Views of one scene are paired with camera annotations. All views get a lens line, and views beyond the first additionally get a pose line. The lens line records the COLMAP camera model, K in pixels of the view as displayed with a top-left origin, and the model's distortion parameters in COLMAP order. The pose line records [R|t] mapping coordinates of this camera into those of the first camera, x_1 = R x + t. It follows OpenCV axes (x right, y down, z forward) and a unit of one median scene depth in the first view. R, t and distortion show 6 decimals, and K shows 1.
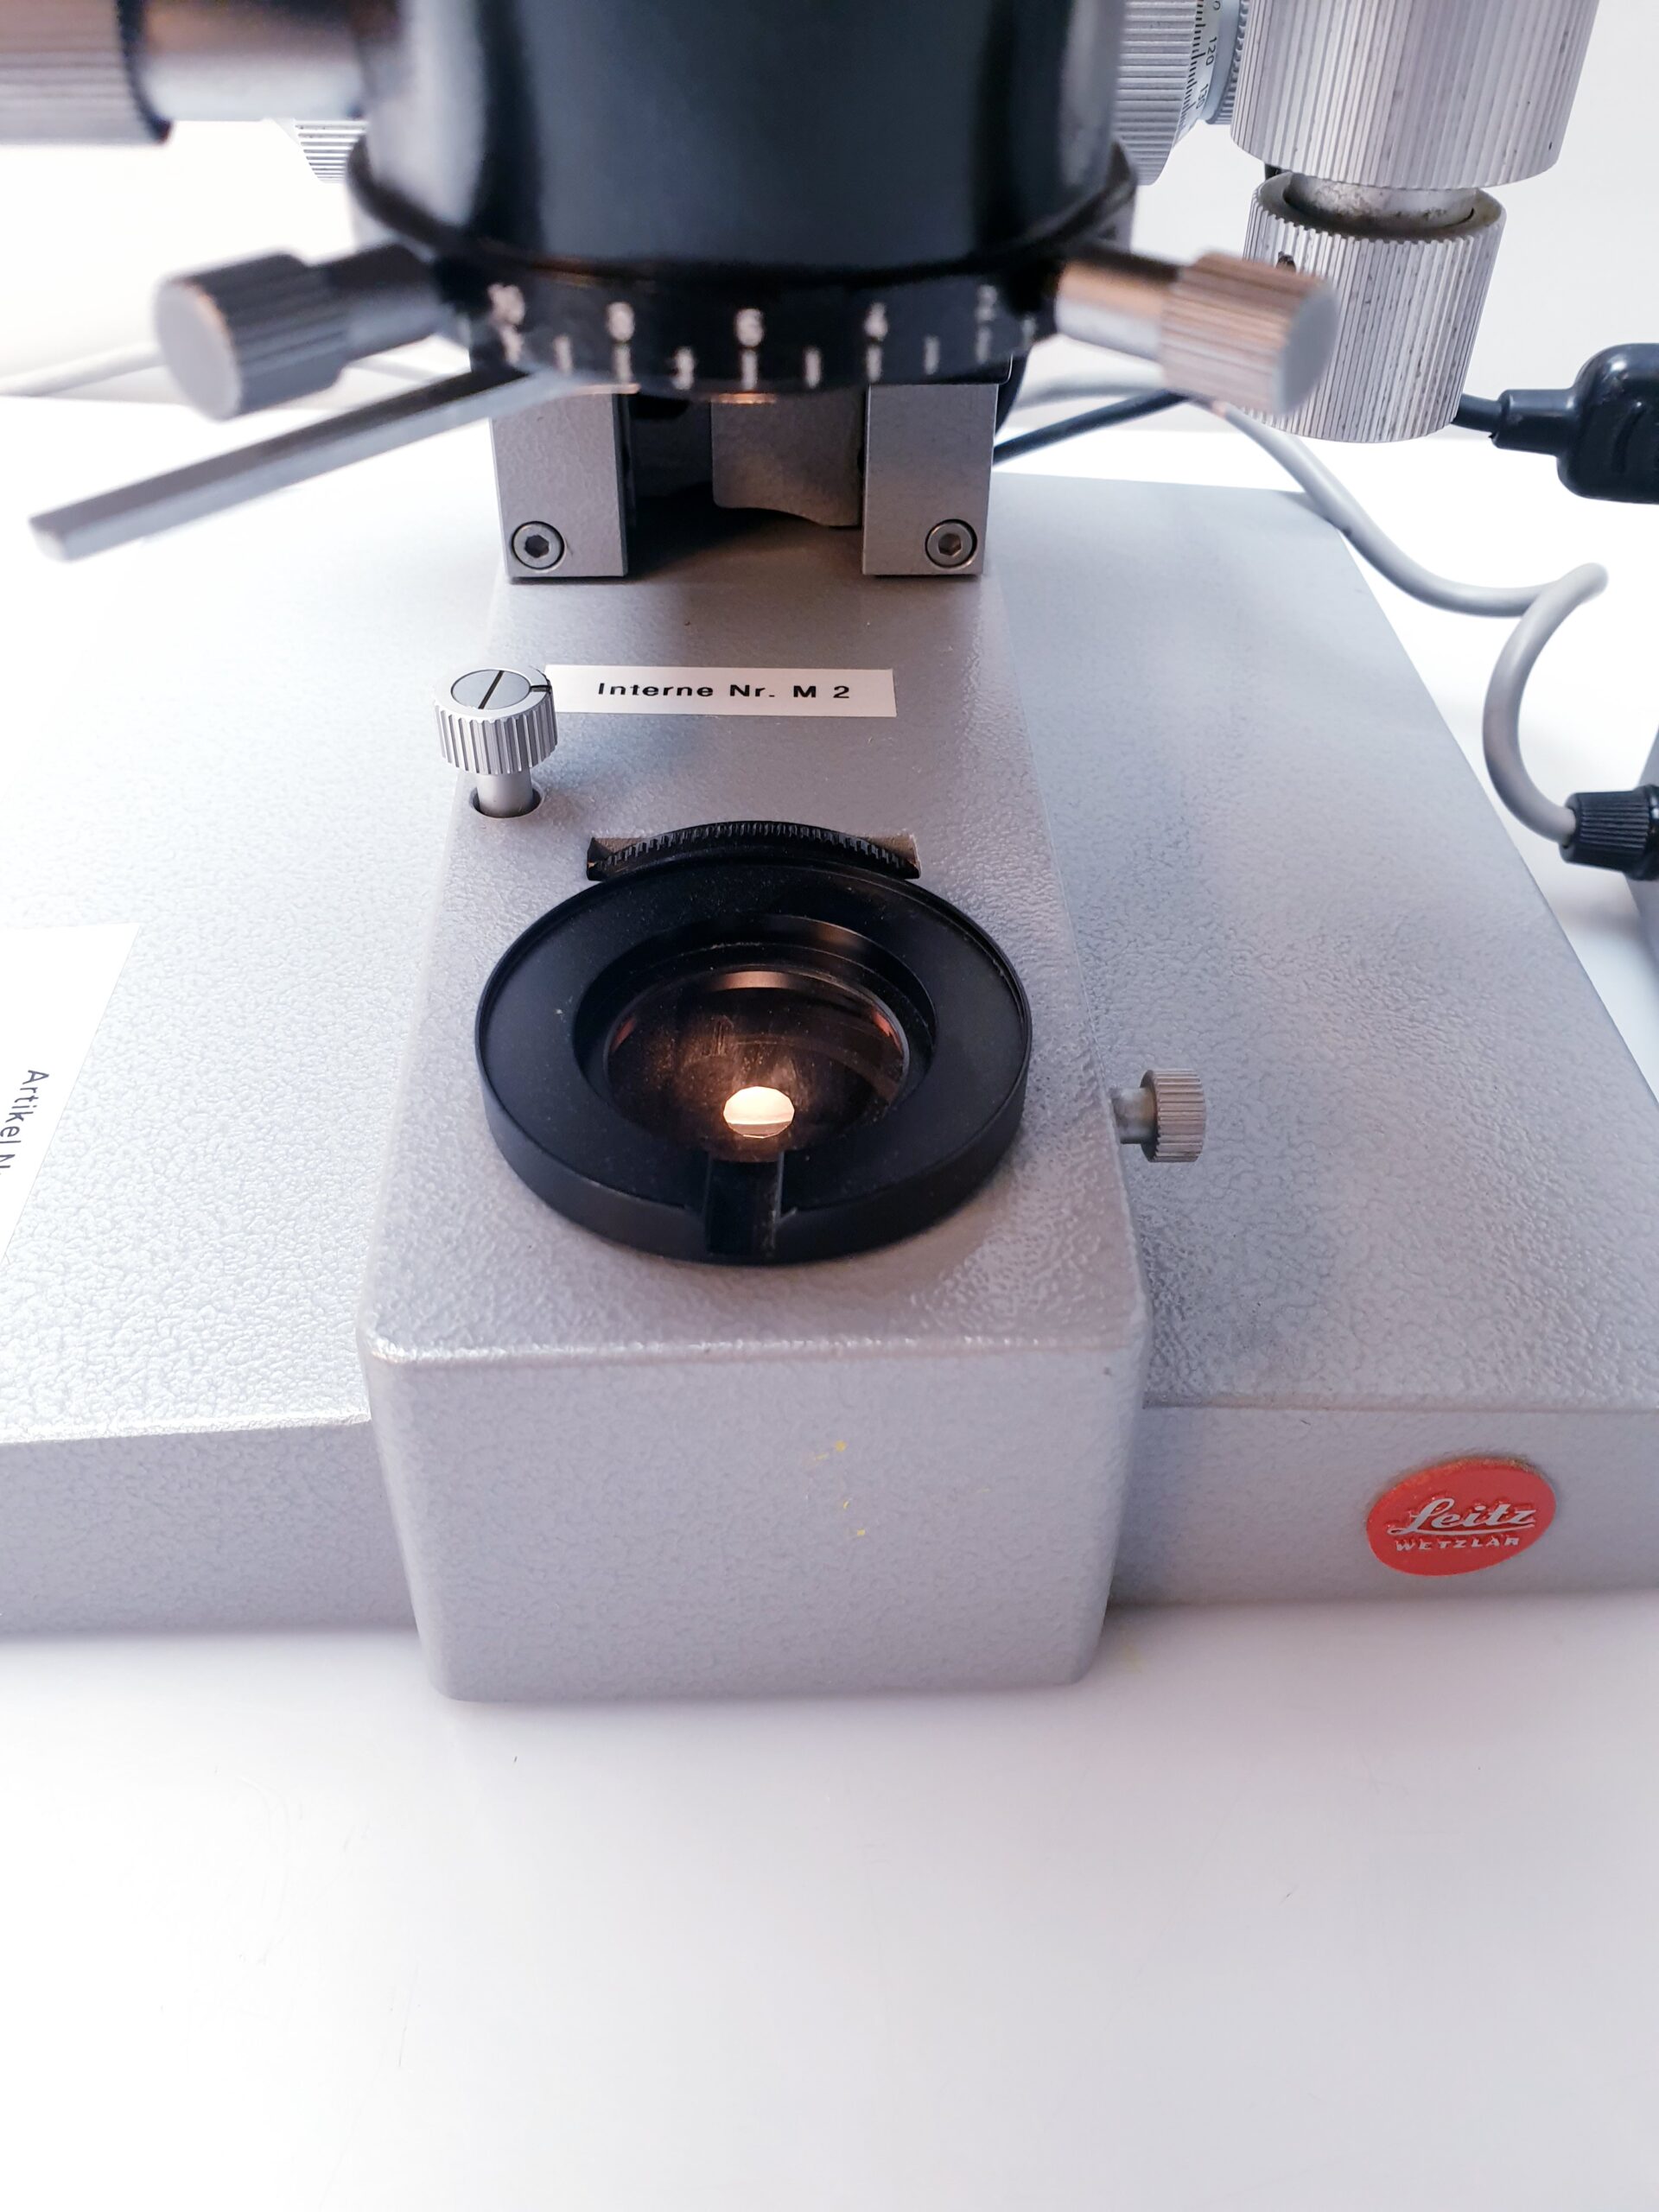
lens RADIAL K [[1737.8, 0, 833.0], [0, 1737.8, 1071.7], [0, 0, 1]] dist [0.132022, -0.505014]
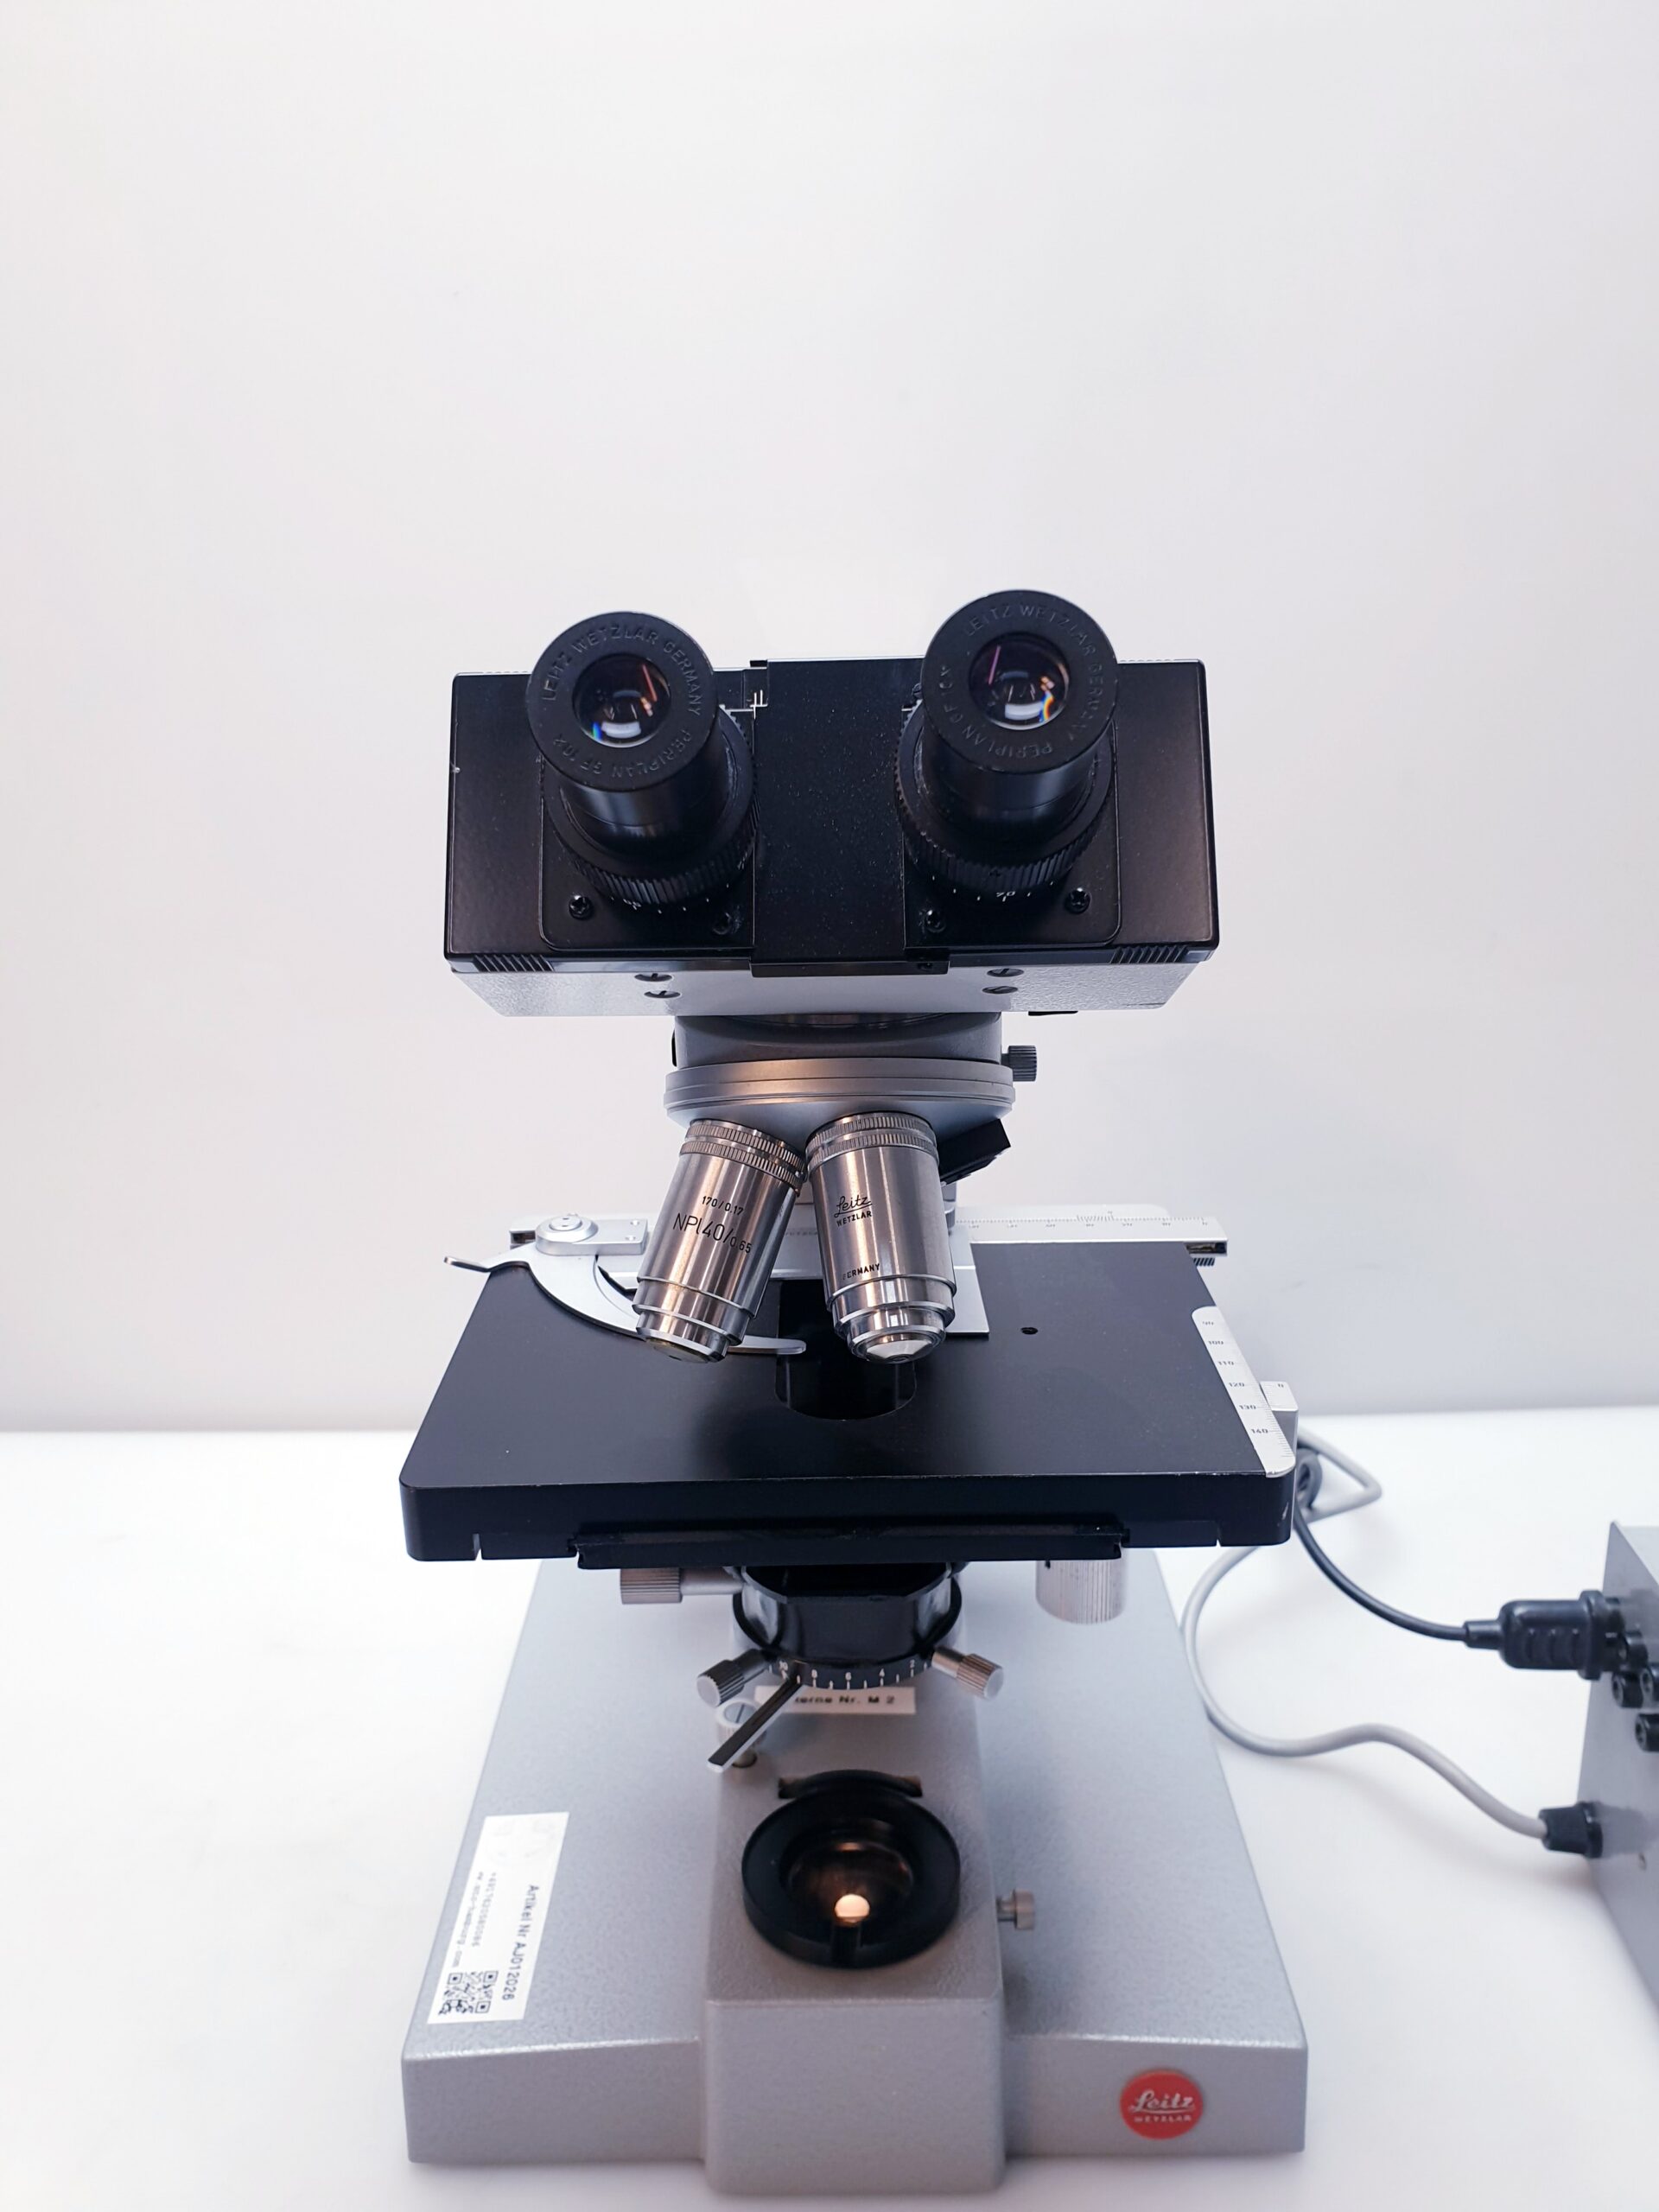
lens RADIAL K [[1740.0, 0, 829.5], [0, 1740.0, 1106.0], [0, 0, 1]] dist [-0.014126, 0.001231]
pose [[0.998321, -0.019214, -0.054646, 0.079046], [-0.004934, 0.911752, -0.410712, -0.000766], [0.057715, 0.410292, 0.910126, -1.650462]]
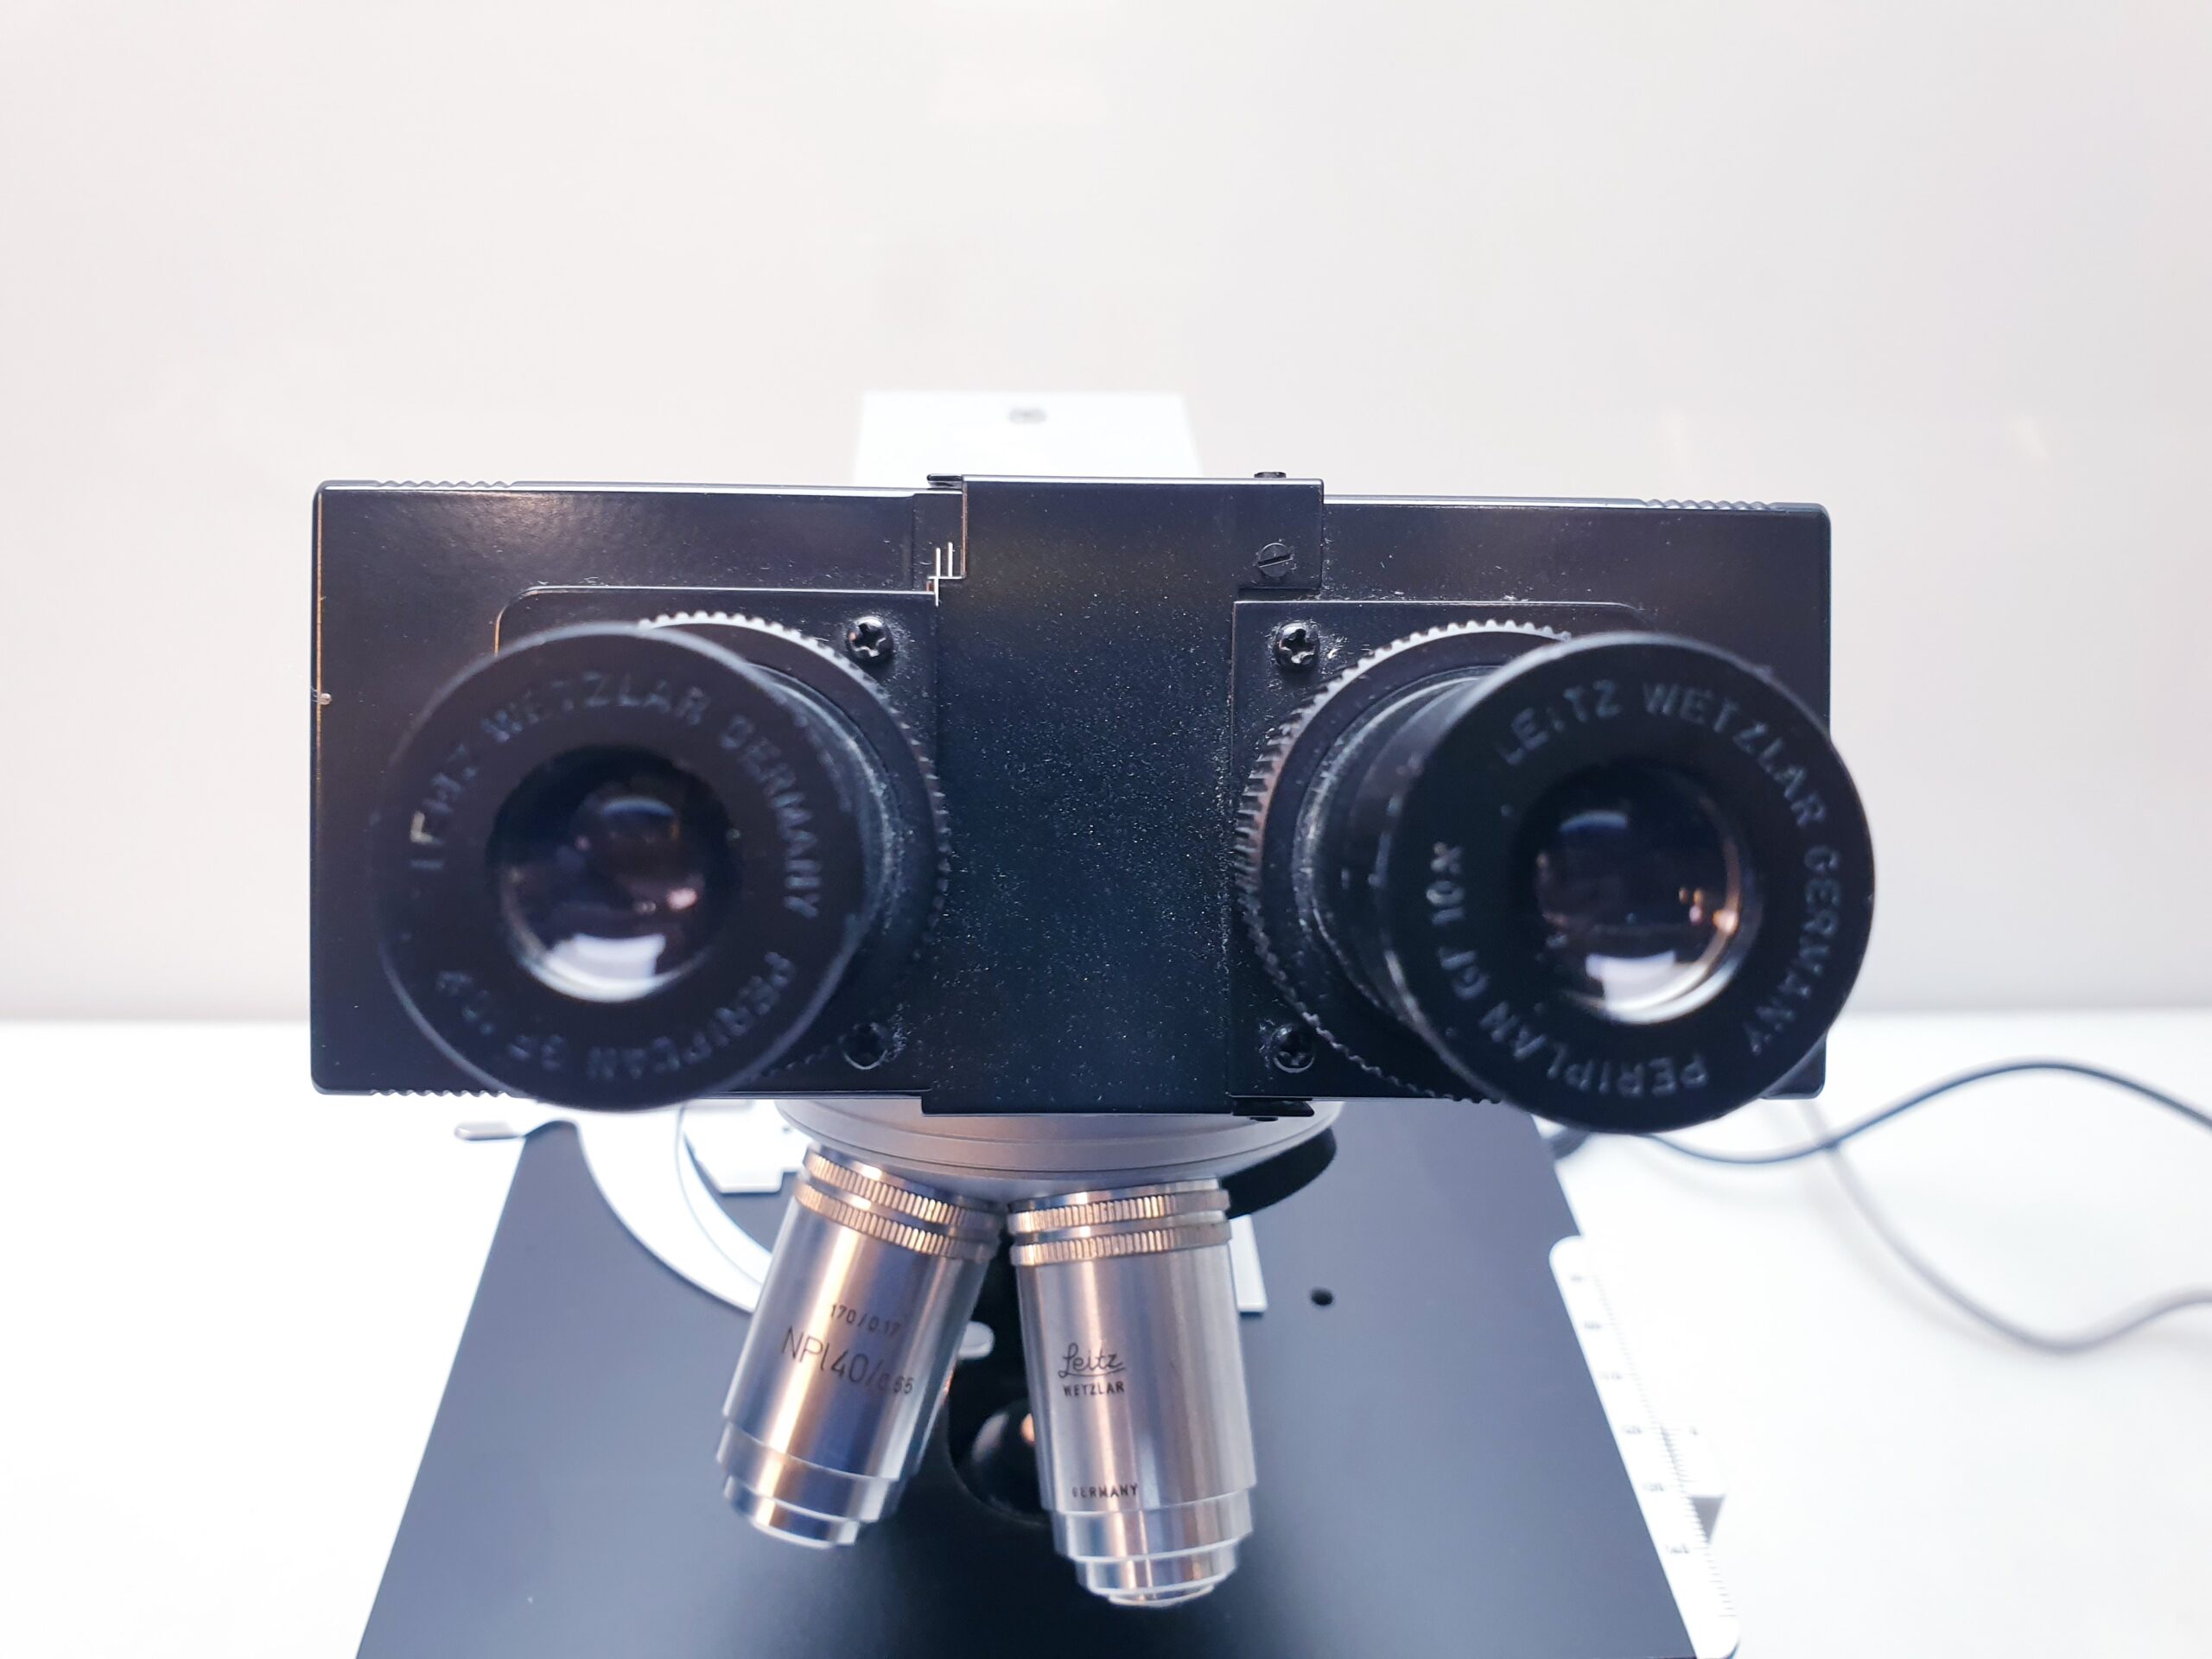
lens RADIAL K [[1785.4, 0, 1090.1], [0, 1785.4, 830.2], [0, 0, 1]] dist [0.000588, -0.070204]
pose [[0.999953, 0.006797, 0.006919, -0.004714], [-0.005285, 0.980009, -0.198884, -0.717530], [-0.008132, 0.198838, 0.979999, -1.120752]]
